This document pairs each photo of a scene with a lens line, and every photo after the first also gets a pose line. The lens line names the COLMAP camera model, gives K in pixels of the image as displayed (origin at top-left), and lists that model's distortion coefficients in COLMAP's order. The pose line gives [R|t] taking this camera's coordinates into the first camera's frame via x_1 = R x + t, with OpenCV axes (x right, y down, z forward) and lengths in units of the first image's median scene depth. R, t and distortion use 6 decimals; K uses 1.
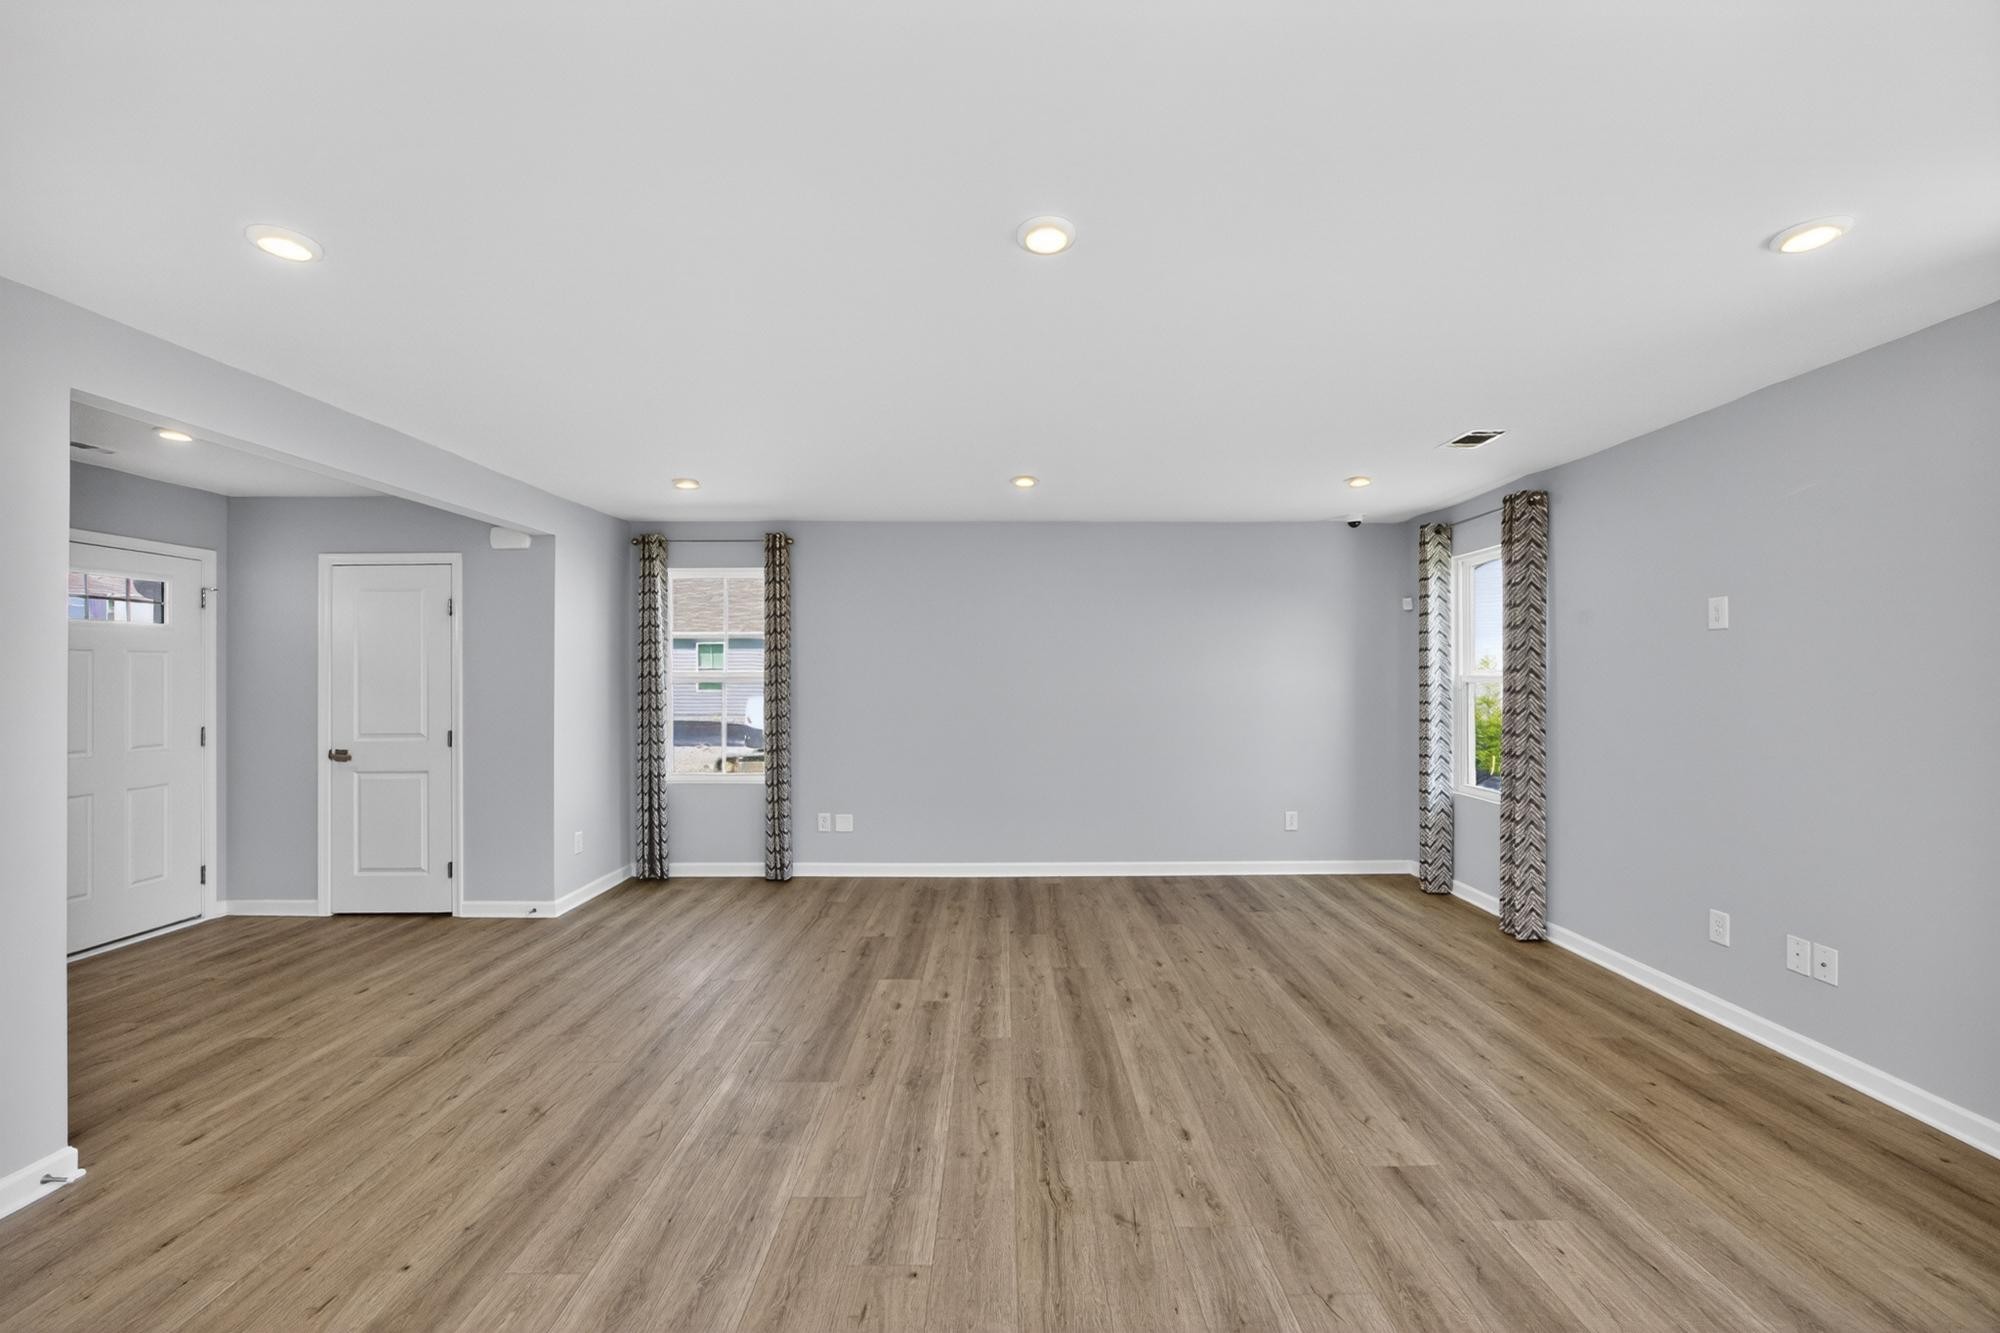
lens RADIAL K [[786.9, 0, 1005.2], [0, 786.9, 673.1], [0, 0, 1]] dist [-0.036778, 0.015858]
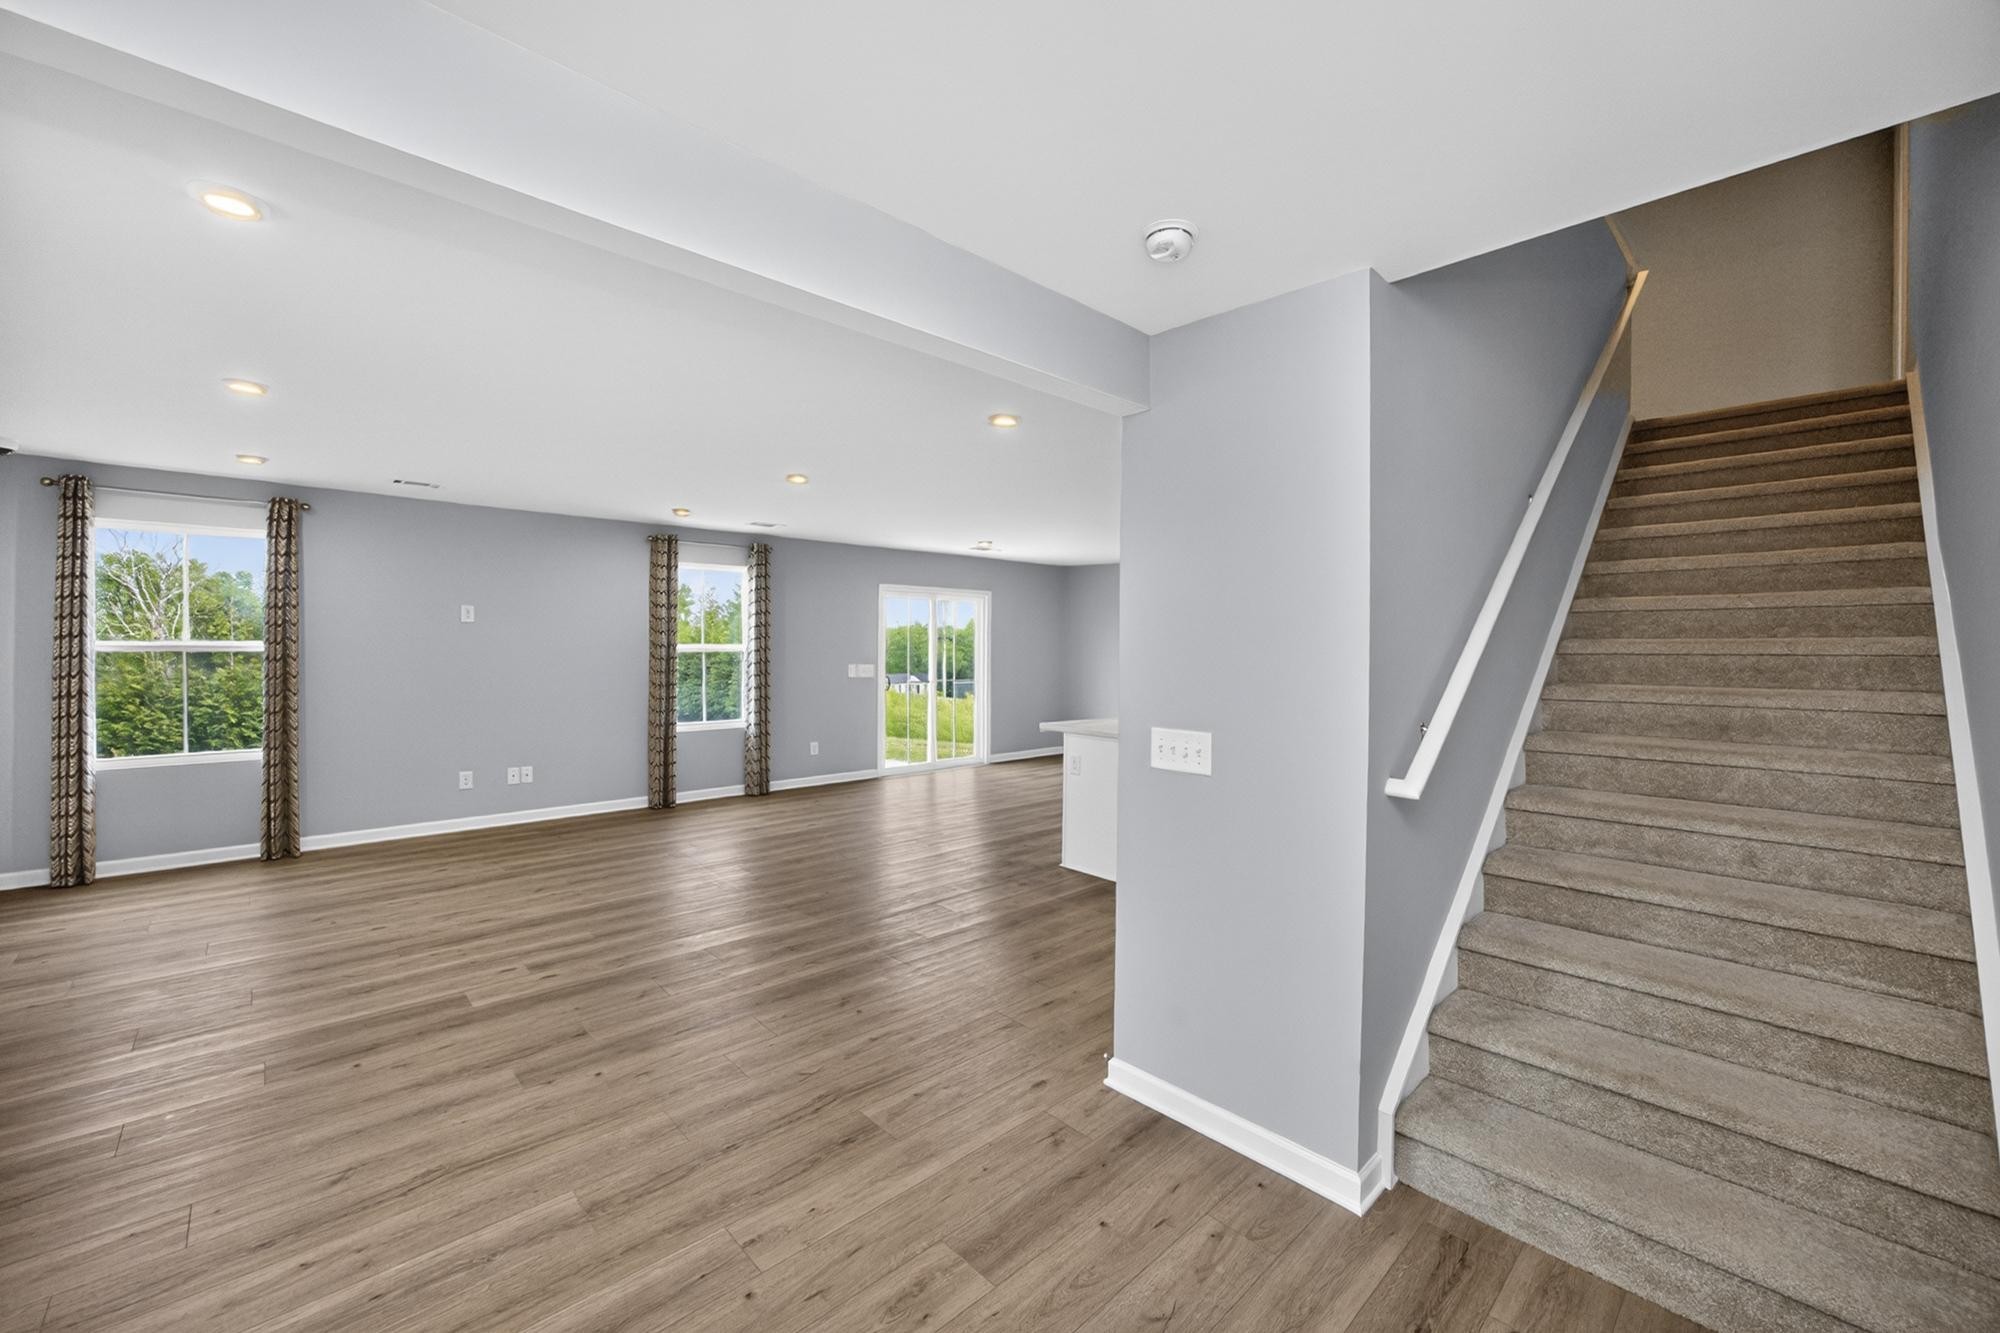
lens RADIAL K [[791.6, 0, 1022.5], [0, 791.6, 643.7], [0, 0, 1]] dist [-0.040831, 0.011516]
pose [[-0.697672, -0.005206, 0.716398, -0.961443], [-0.010384, 0.999942, -0.002846, -0.008750], [-0.716342, -0.009424, -0.697686, 0.943515]]
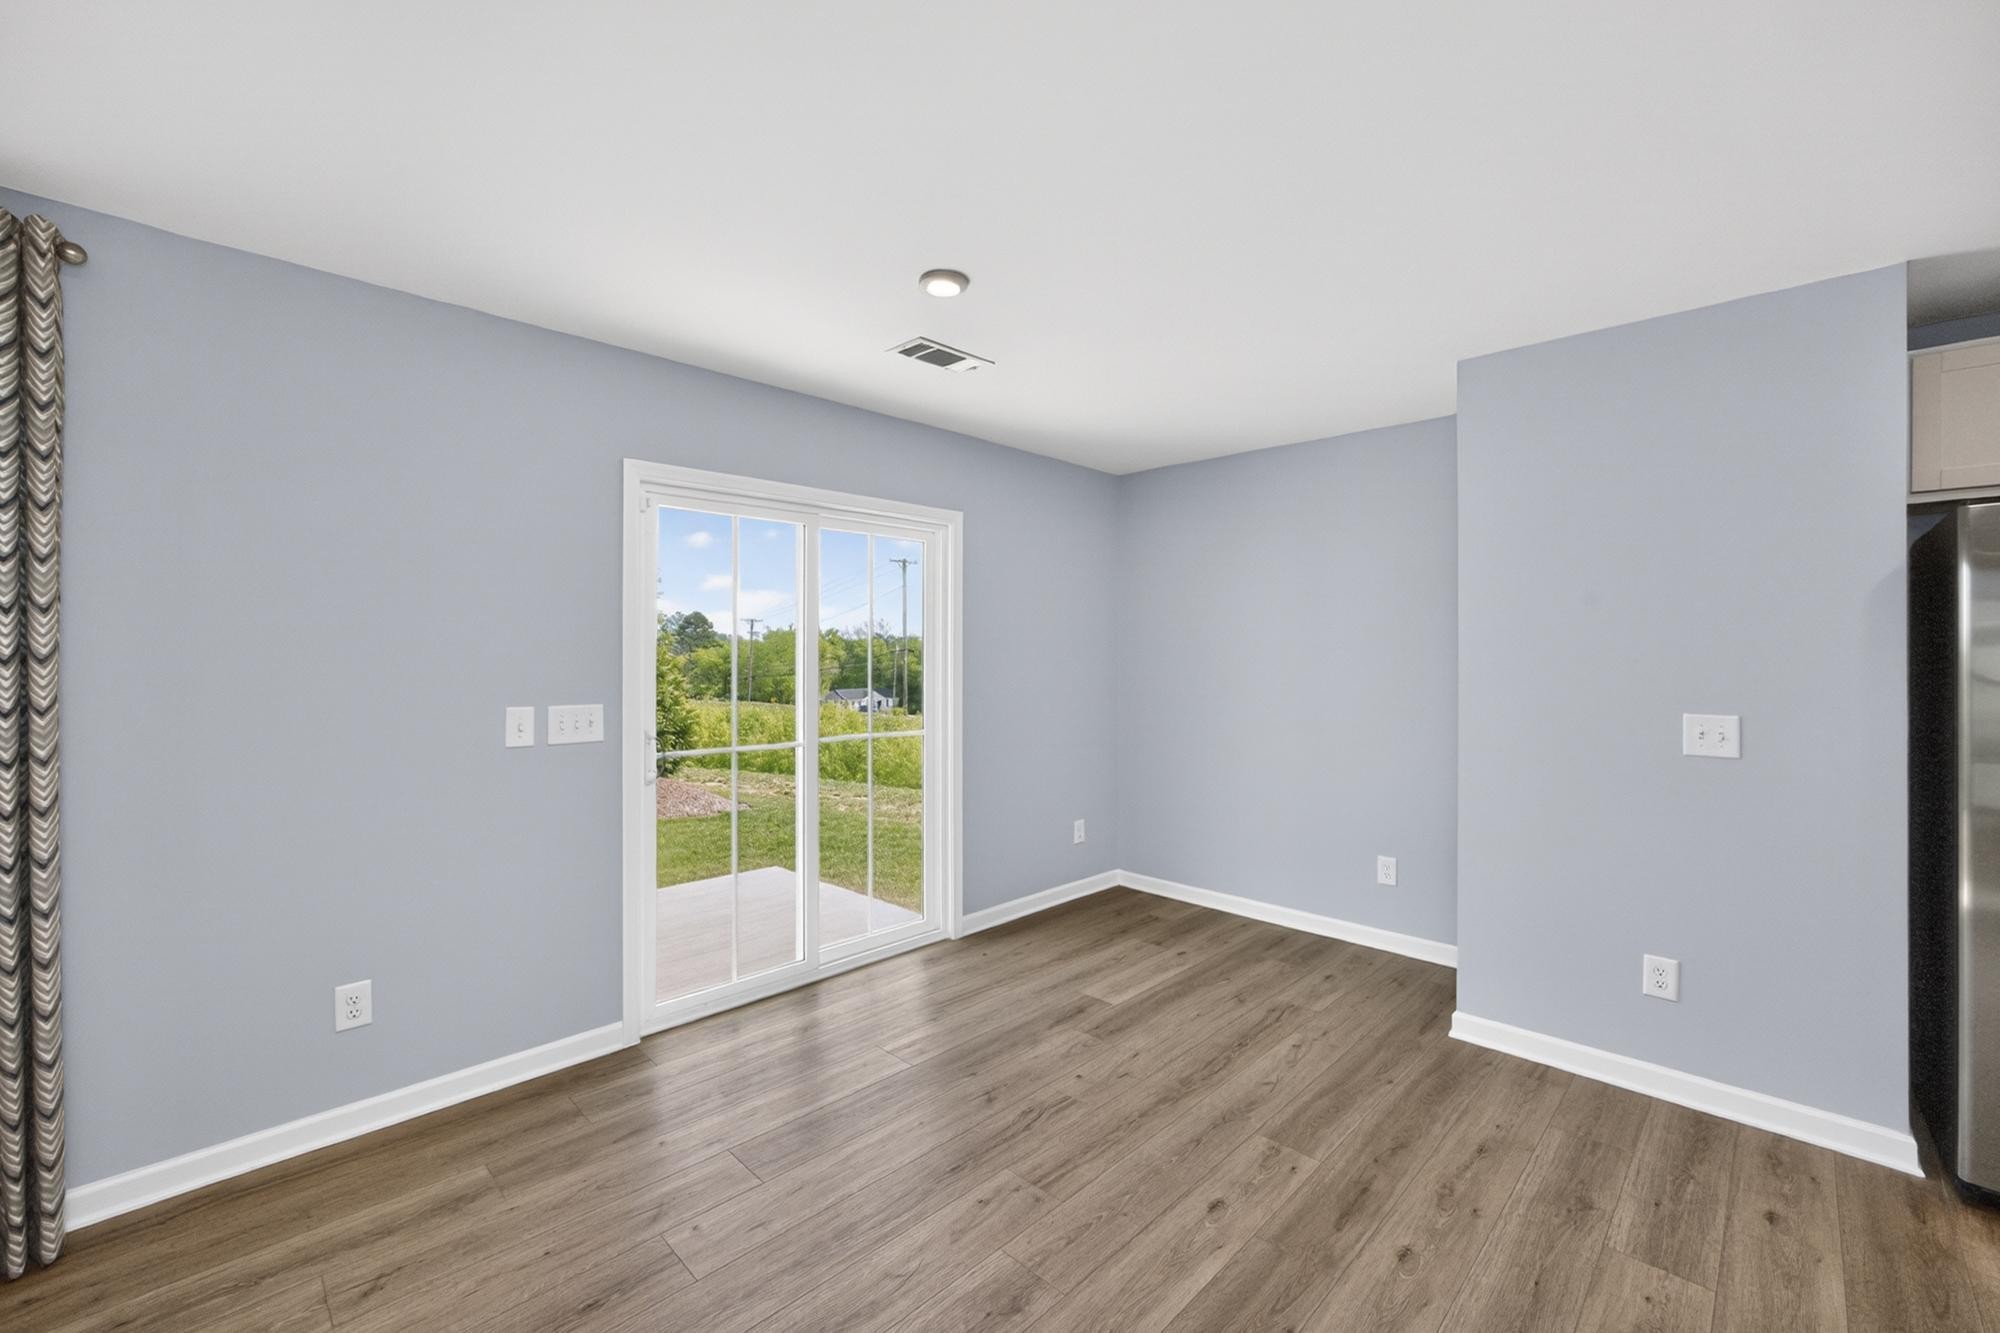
lens RADIAL K [[823.0, 0, 1001.9], [0, 823.0, 658.5], [0, 0, 1]] dist [-0.026426, 0.013450]
pose [[-0.707560, -0.002944, 0.706647, -0.022184], [-0.001986, 0.999996, 0.002179, 0.001768], [-0.706651, 0.000138, -0.707563, 0.109654]]
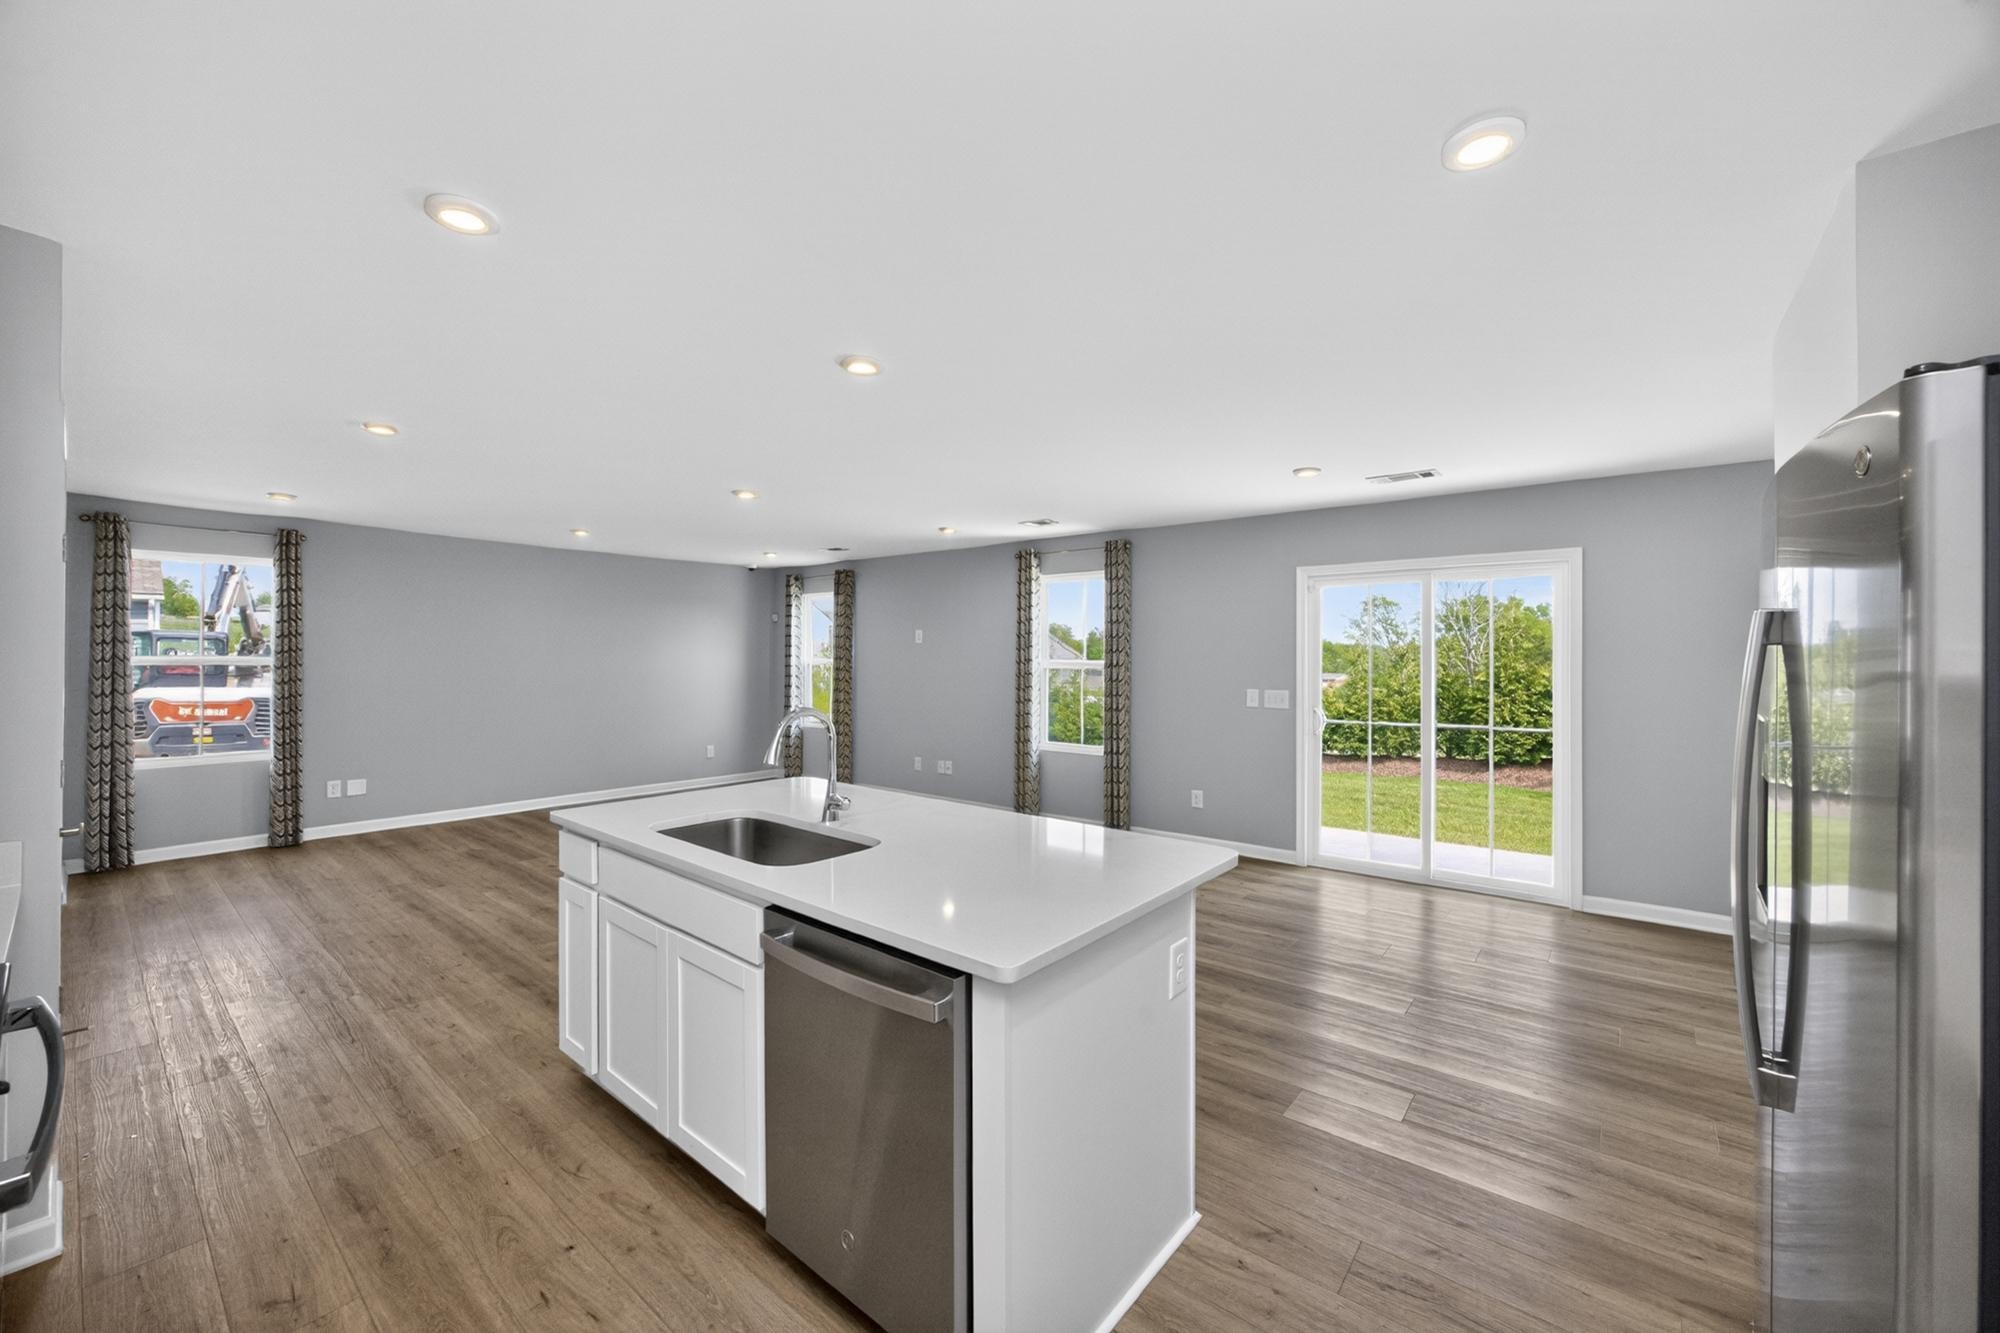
lens RADIAL K [[770.9, 0, 994.6], [0, 770.9, 653.5], [0, 0, 1]] dist [-0.032796, 0.010287]
pose [[0.634577, 0.007999, 0.772818, -0.577852], [-0.007817, 0.999962, -0.003931, -0.010642], [-0.772820, -0.003547, 0.634615, -0.526112]]
